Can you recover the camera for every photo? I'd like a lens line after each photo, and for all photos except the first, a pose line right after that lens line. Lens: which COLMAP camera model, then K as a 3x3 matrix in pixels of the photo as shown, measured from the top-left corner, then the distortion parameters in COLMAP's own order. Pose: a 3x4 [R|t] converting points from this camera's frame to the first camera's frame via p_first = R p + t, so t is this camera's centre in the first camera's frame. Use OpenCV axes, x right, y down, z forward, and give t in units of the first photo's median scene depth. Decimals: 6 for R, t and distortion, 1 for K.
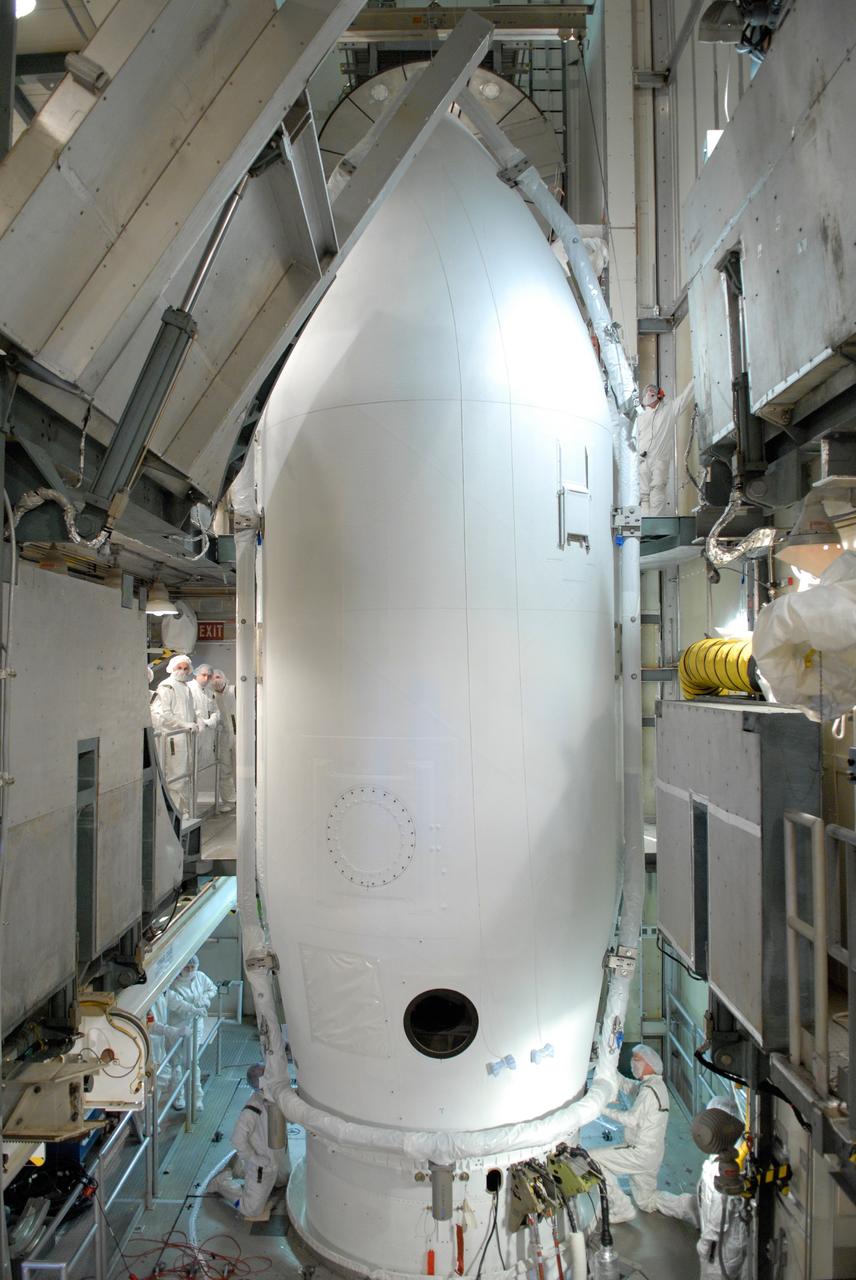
lens RADIAL K [[966.4, 0, 428.0], [0, 966.4, 640.0], [0, 0, 1]] dist [-0.030026, -0.025961]
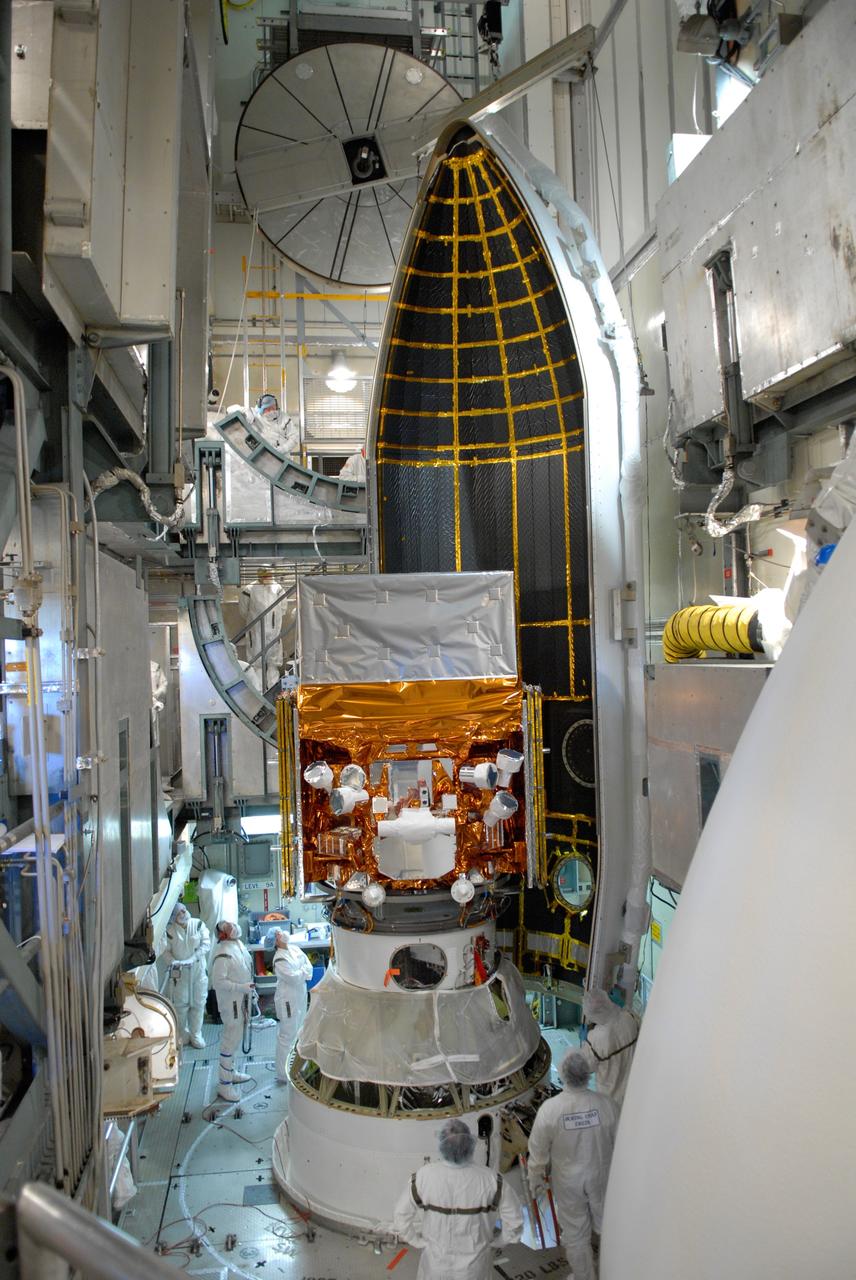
lens RADIAL K [[968.0, 0, 428.0], [0, 968.0, 640.0], [0, 0, 1]] dist [-0.025143, -0.032306]
pose [[0.988296, -0.027630, 0.150028, -0.171516], [0.024674, 0.999464, 0.021527, 0.005830], [-0.150543, -0.017574, 0.988447, -0.036776]]
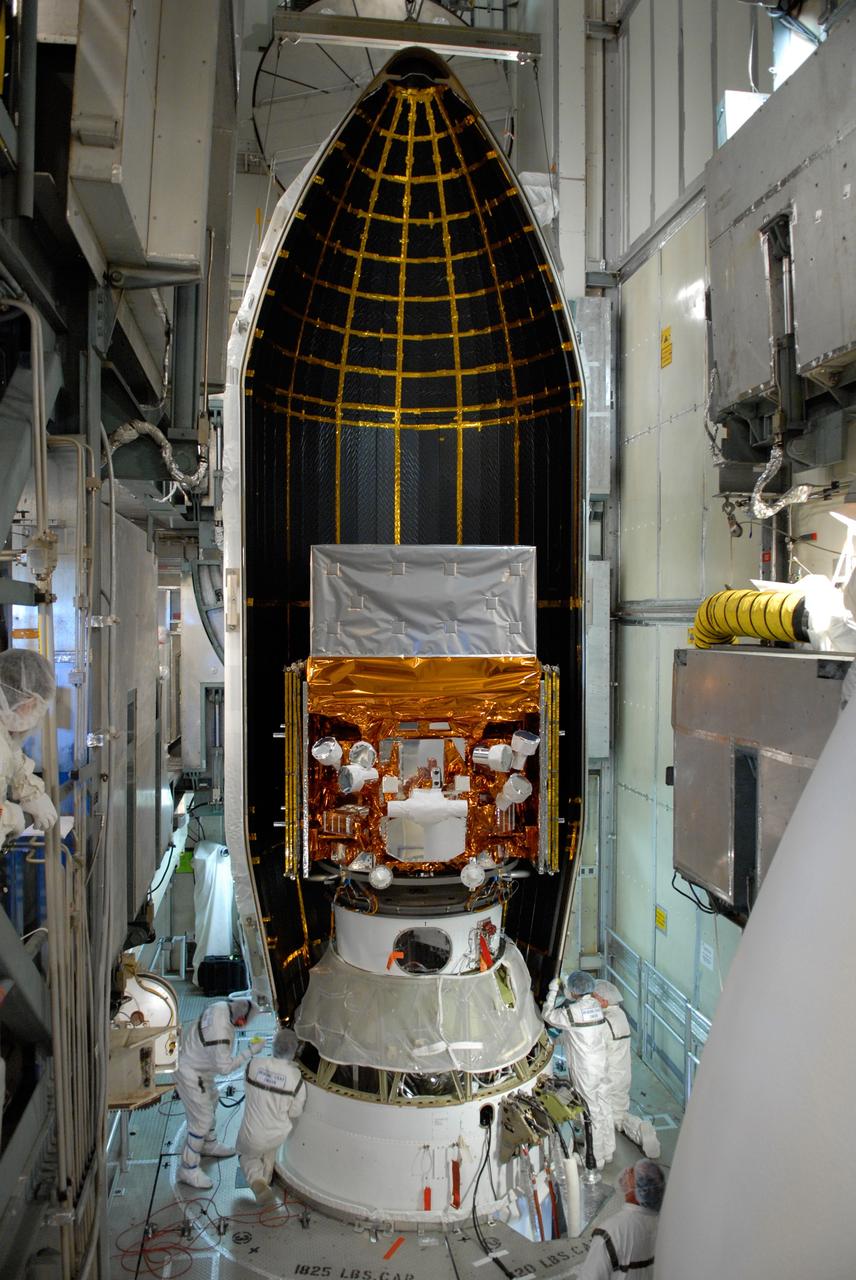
lens RADIAL K [[968.0, 0, 428.0], [0, 968.0, 640.0], [0, 0, 1]] dist [-0.025143, -0.032306]
pose [[0.987329, 0.000851, 0.158686, -0.197297], [-0.009118, 0.998638, 0.051376, 0.001884], [-0.158426, -0.052172, 0.985991, 0.019170]]
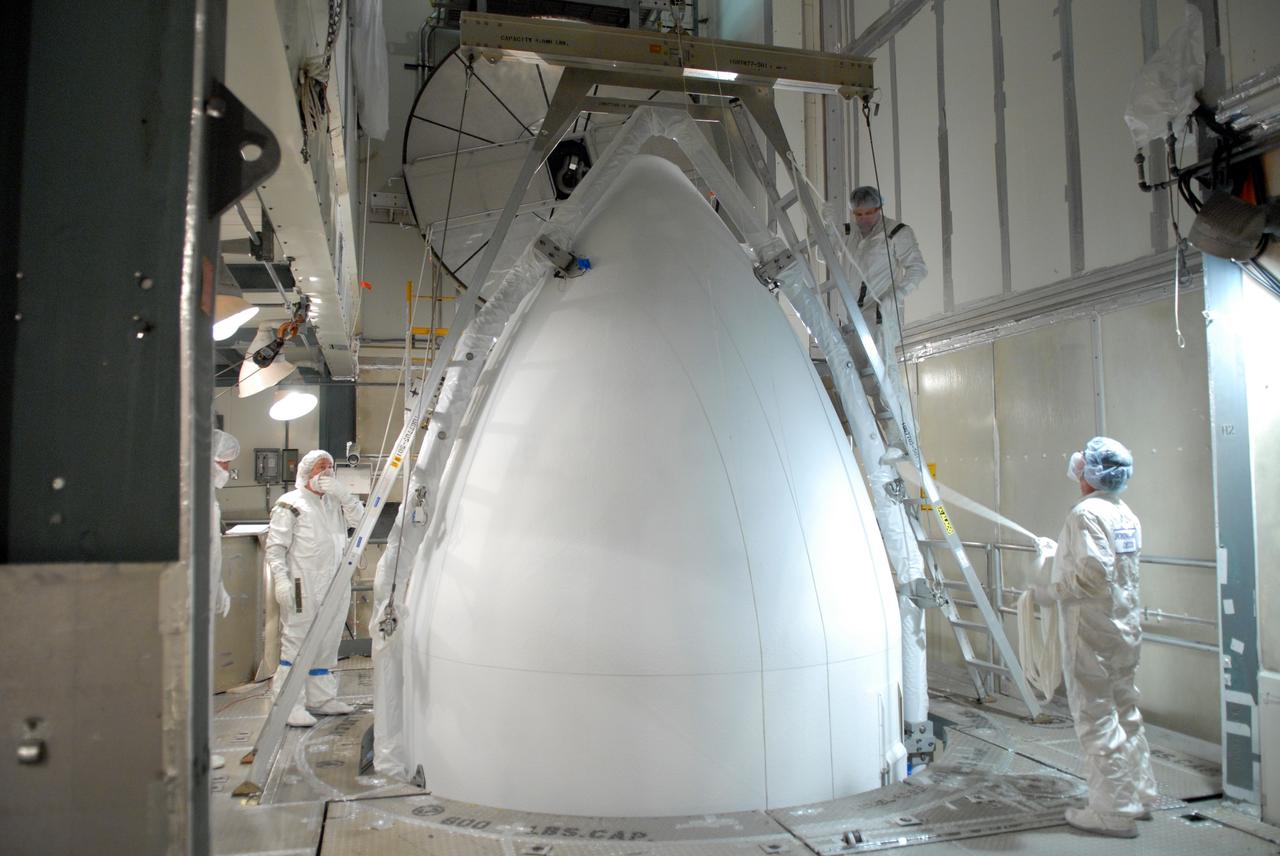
lens RADIAL K [[968.0, 0, 640.0], [0, 968.0, 428.0], [0, 0, 1]] dist [-0.025143, -0.032306]
pose [[0.963803, 0.008622, 0.266477, -0.280315], [0.000617, 0.999402, -0.034570, -0.464627], [-0.266615, 0.033483, 0.963221, 0.428744]]
